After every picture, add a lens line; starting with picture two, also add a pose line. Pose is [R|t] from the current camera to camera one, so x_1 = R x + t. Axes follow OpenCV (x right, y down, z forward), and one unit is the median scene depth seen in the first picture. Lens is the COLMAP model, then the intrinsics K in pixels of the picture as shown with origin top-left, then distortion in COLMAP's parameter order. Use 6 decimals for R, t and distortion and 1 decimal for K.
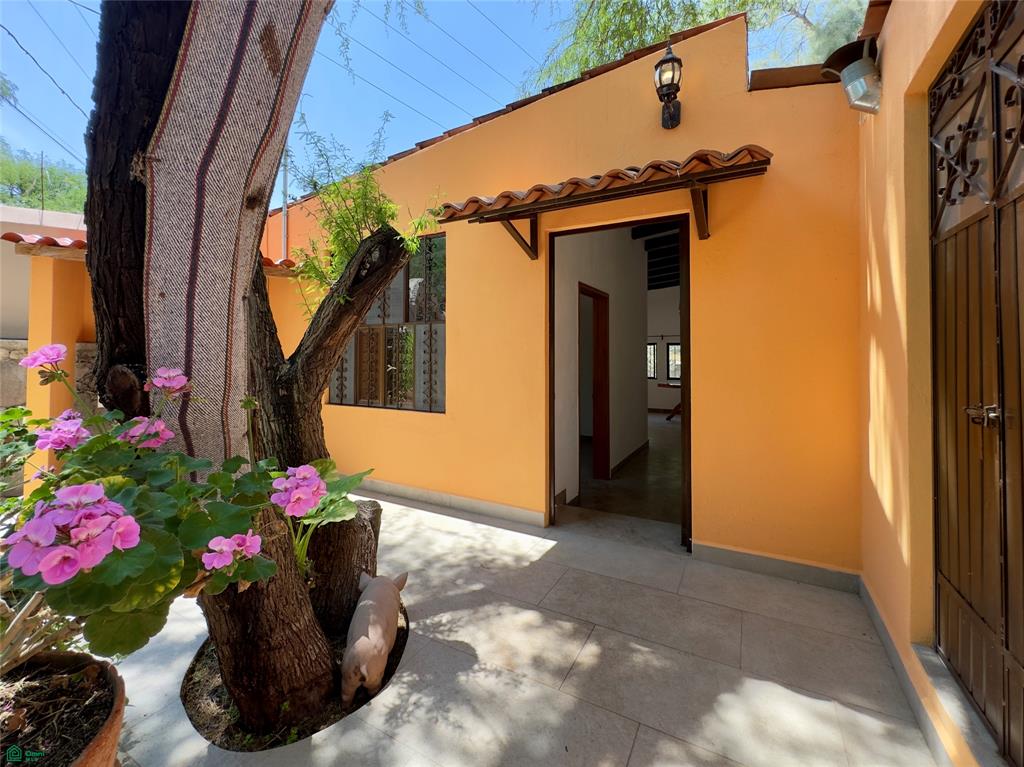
lens RADIAL K [[436.1, 0, 515.0], [0, 436.1, 351.1], [0, 0, 1]] dist [-0.001174, -0.000032]
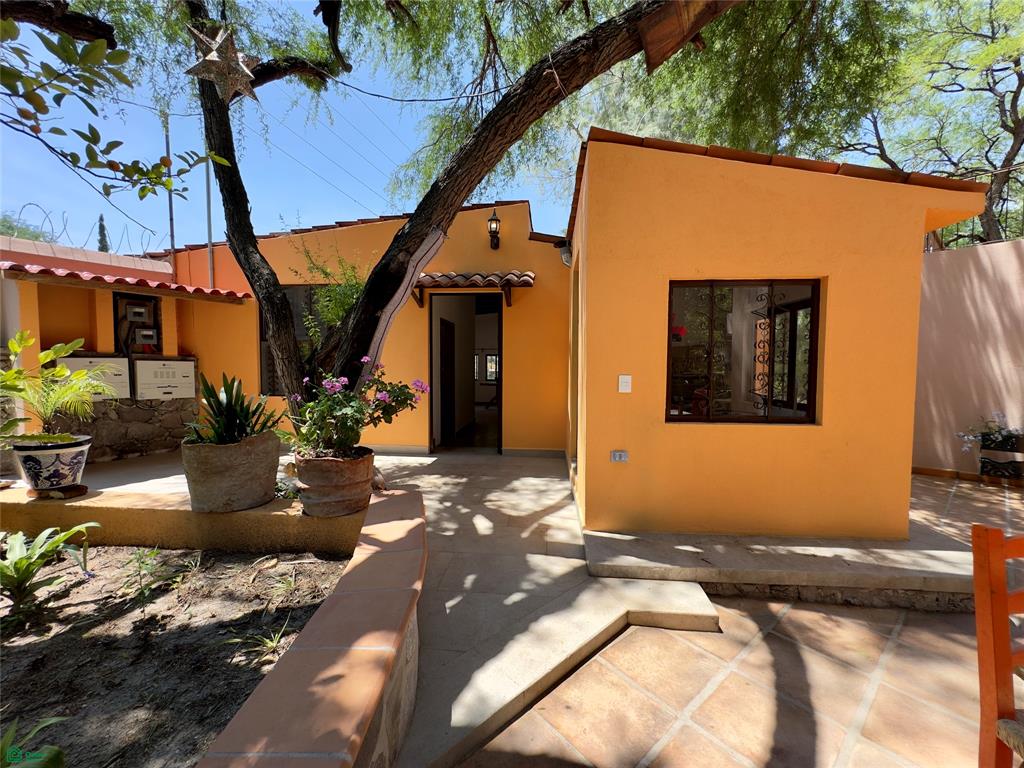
lens RADIAL K [[409.2, 0, 512.0], [0, 409.2, 384.0], [0, 0, 1]] dist [-0.000770, 0.000156]
pose [[0.915717, -0.009662, 0.401709, -0.346890], [-0.011195, 0.998709, 0.049542, 0.016680], [-0.401669, -0.049863, 0.914427, -0.821757]]
